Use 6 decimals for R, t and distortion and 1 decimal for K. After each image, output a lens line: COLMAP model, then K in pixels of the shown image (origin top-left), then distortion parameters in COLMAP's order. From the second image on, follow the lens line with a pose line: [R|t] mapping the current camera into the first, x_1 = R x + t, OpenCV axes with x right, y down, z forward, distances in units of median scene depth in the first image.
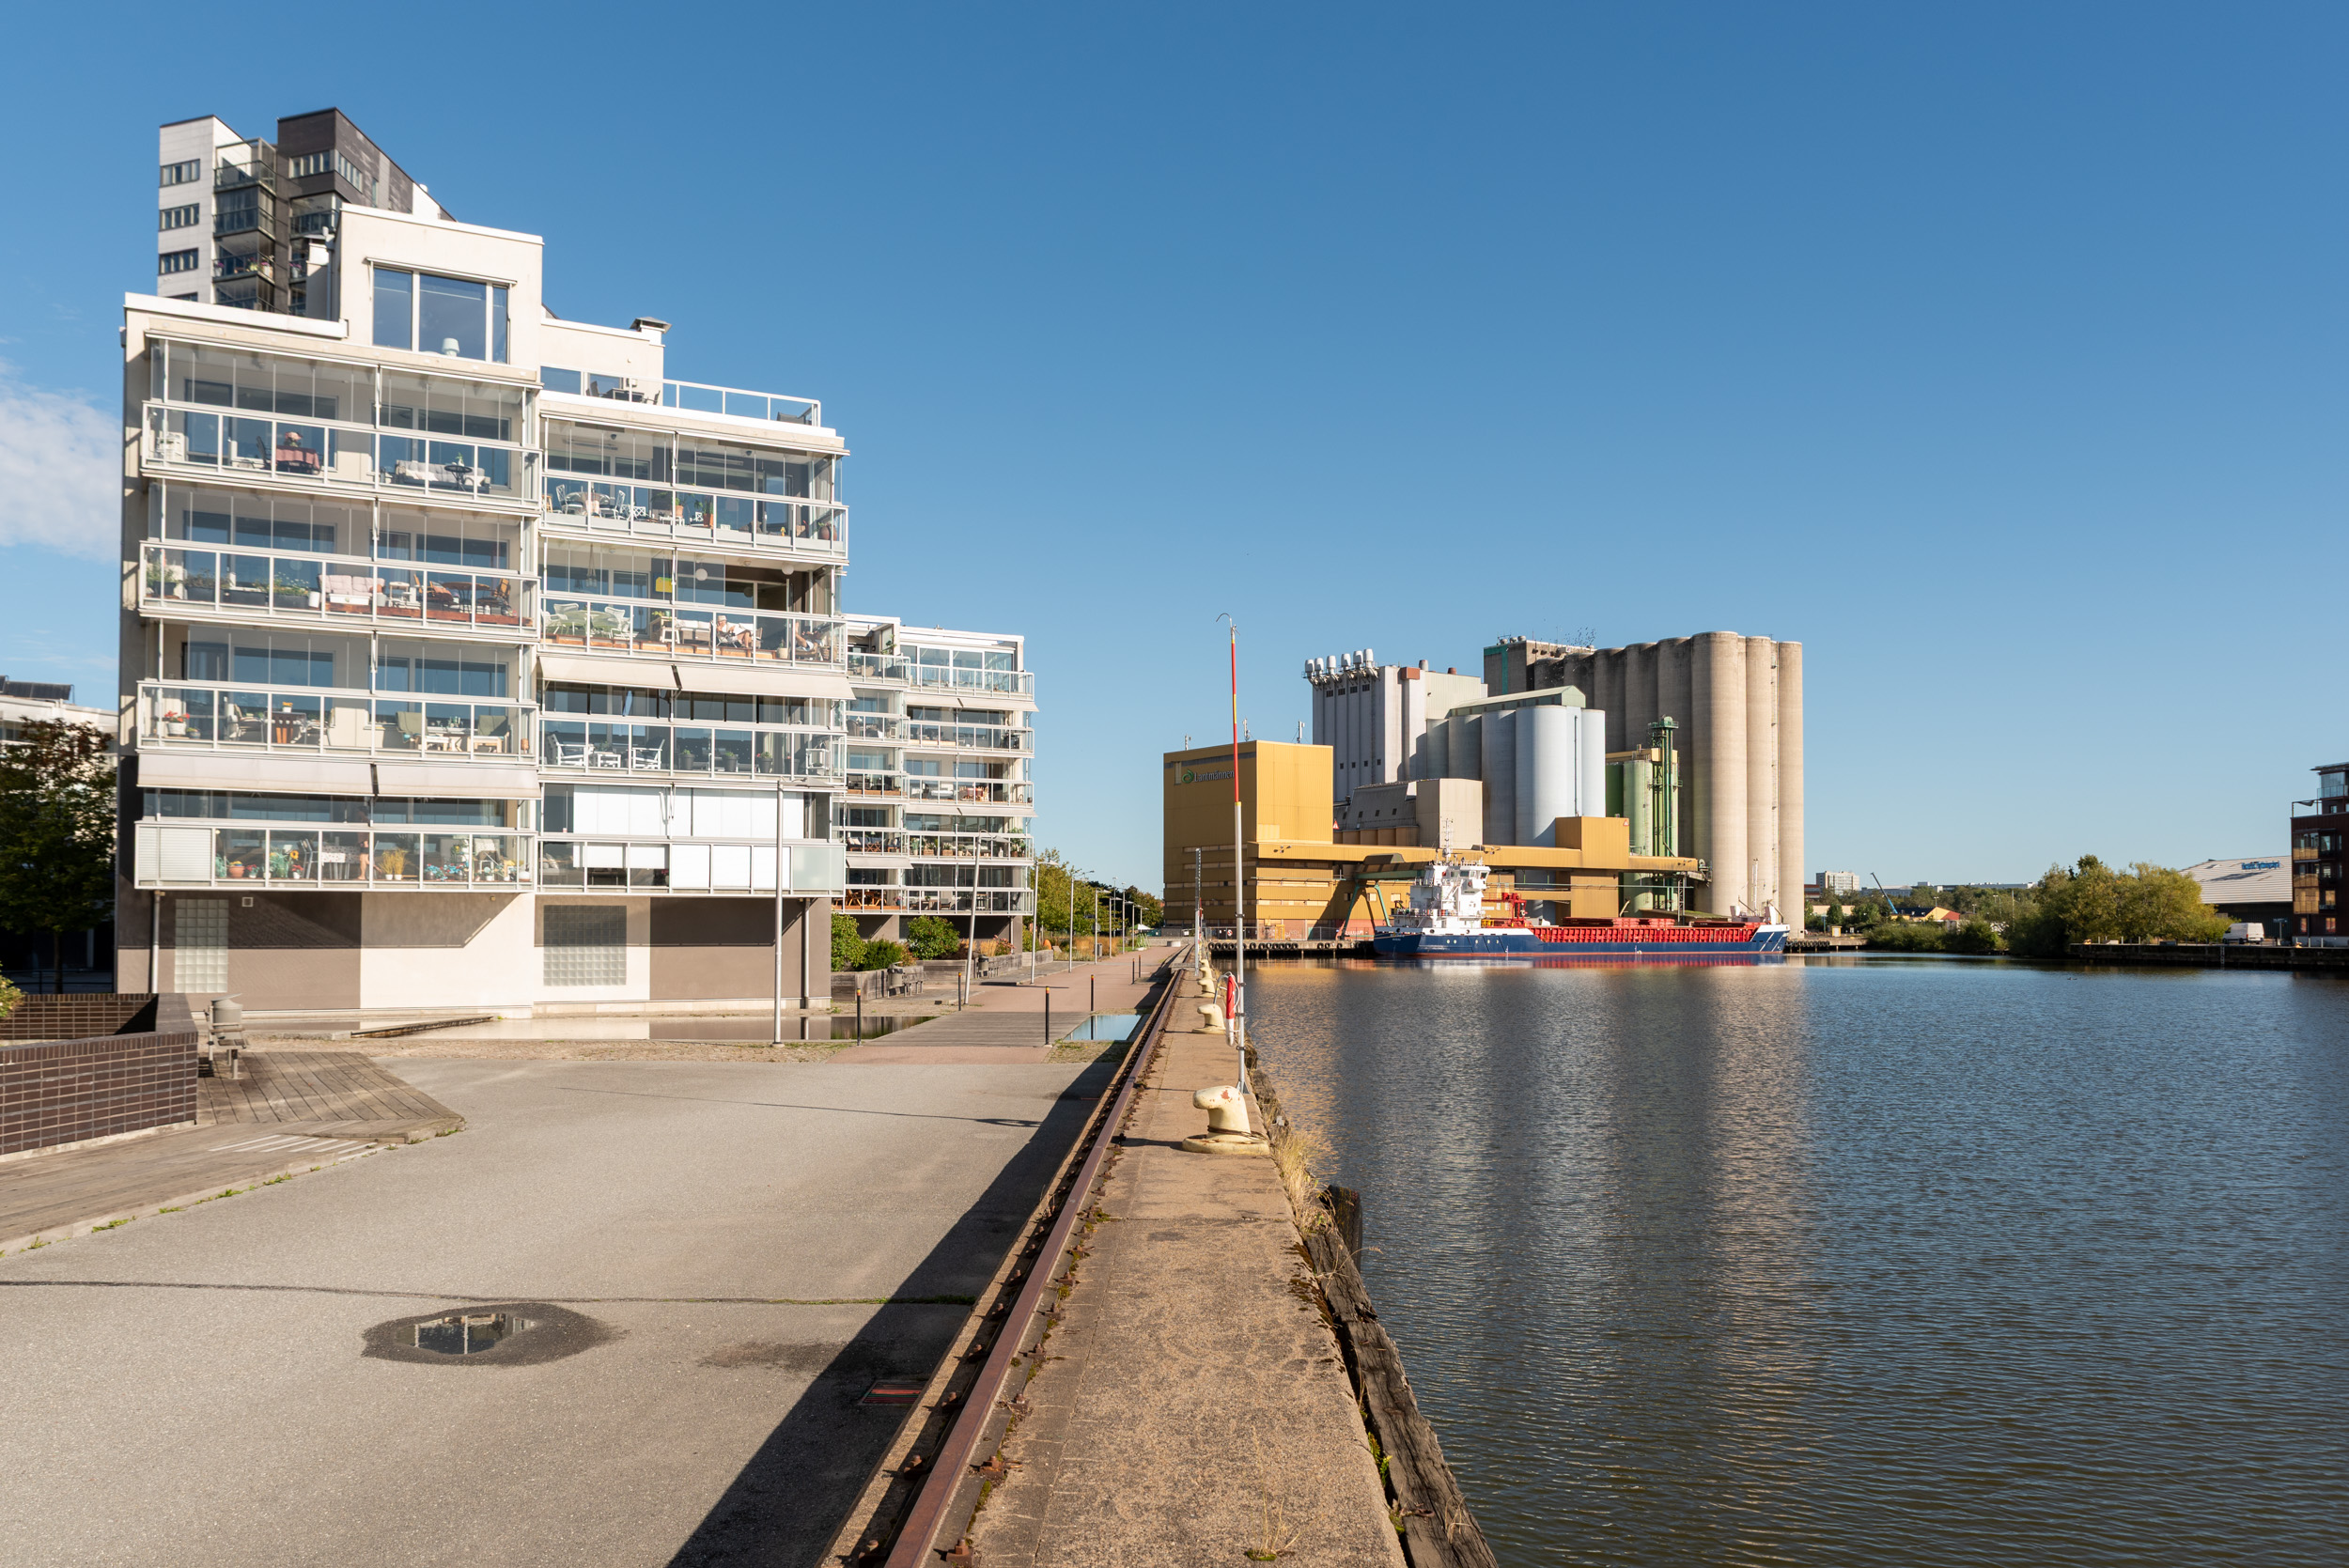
lens RADIAL K [[1942.4, 0, 1174.5], [0, 1942.4, 784.0], [0, 0, 1]] dist [-0.002060, -0.000897]
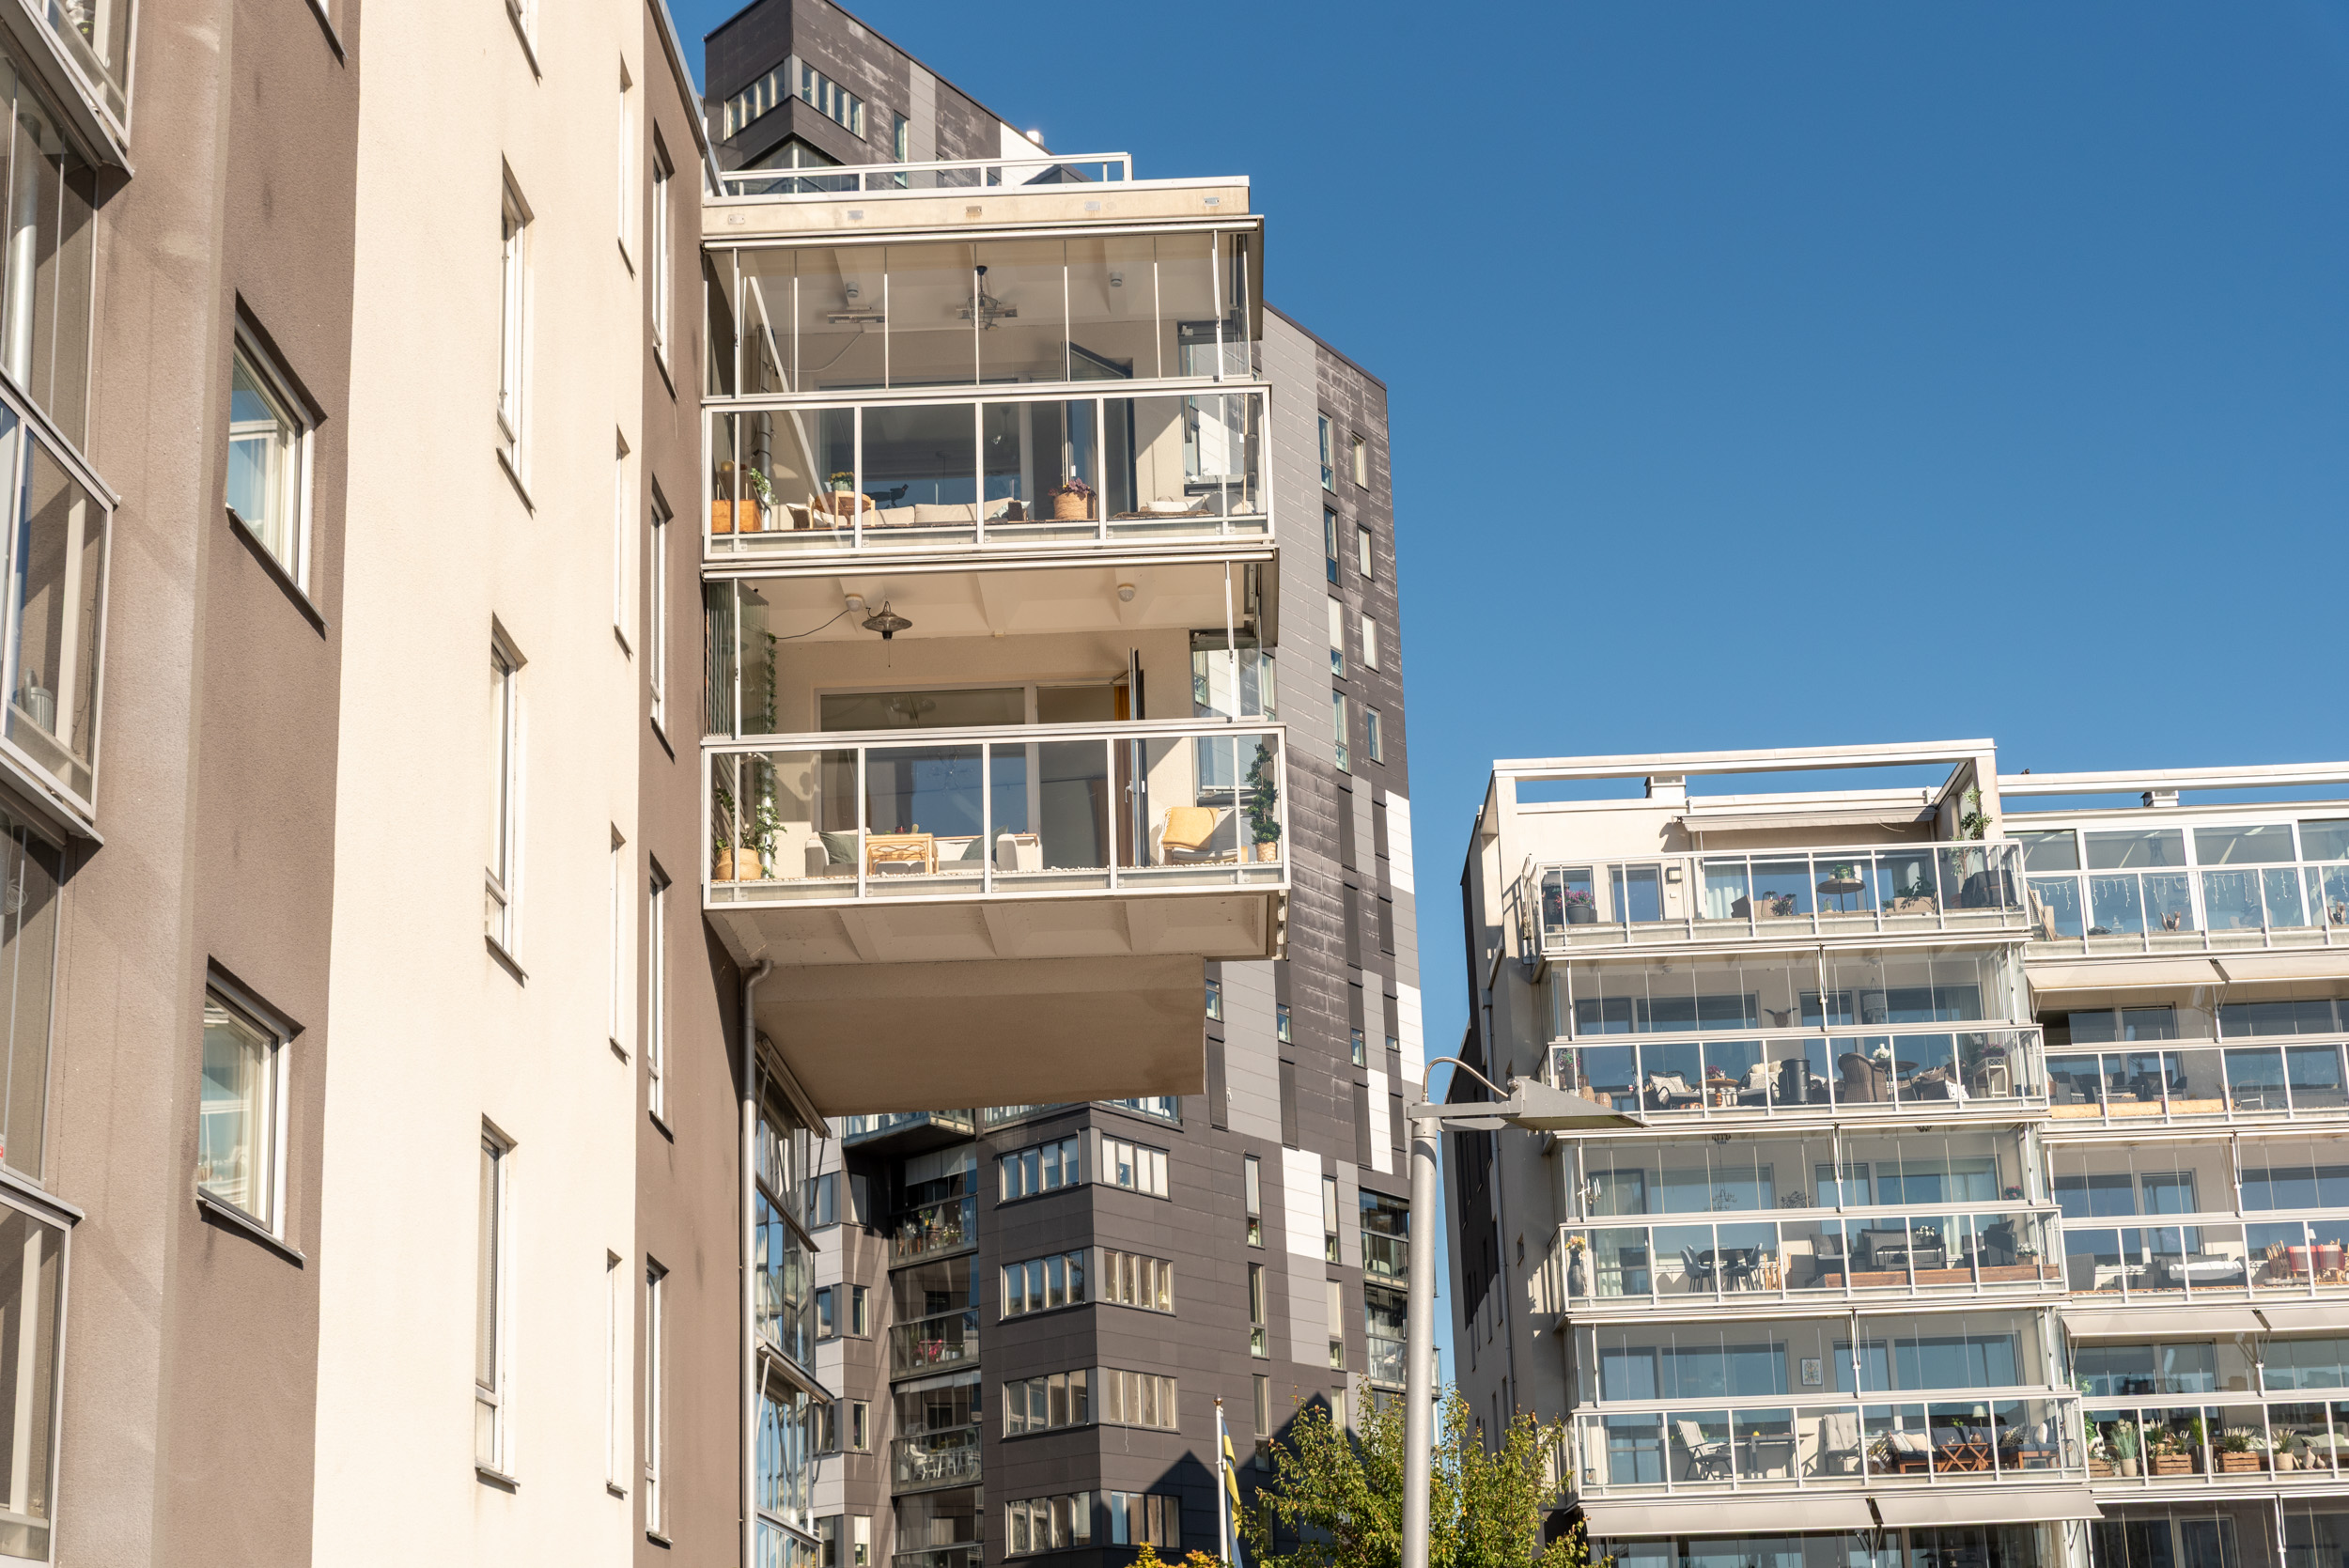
lens RADIAL K [[3360.4, 0, 1174.5], [0, 3360.4, 784.0], [0, 0, 1]] dist [-0.012020, 0.039815]
pose [[0.865834, -0.167156, -0.471582, 0.001958], [0.071819, 0.974302, -0.213490, 0.014715], [0.495149, 0.150978, 0.855589, 0.204997]]
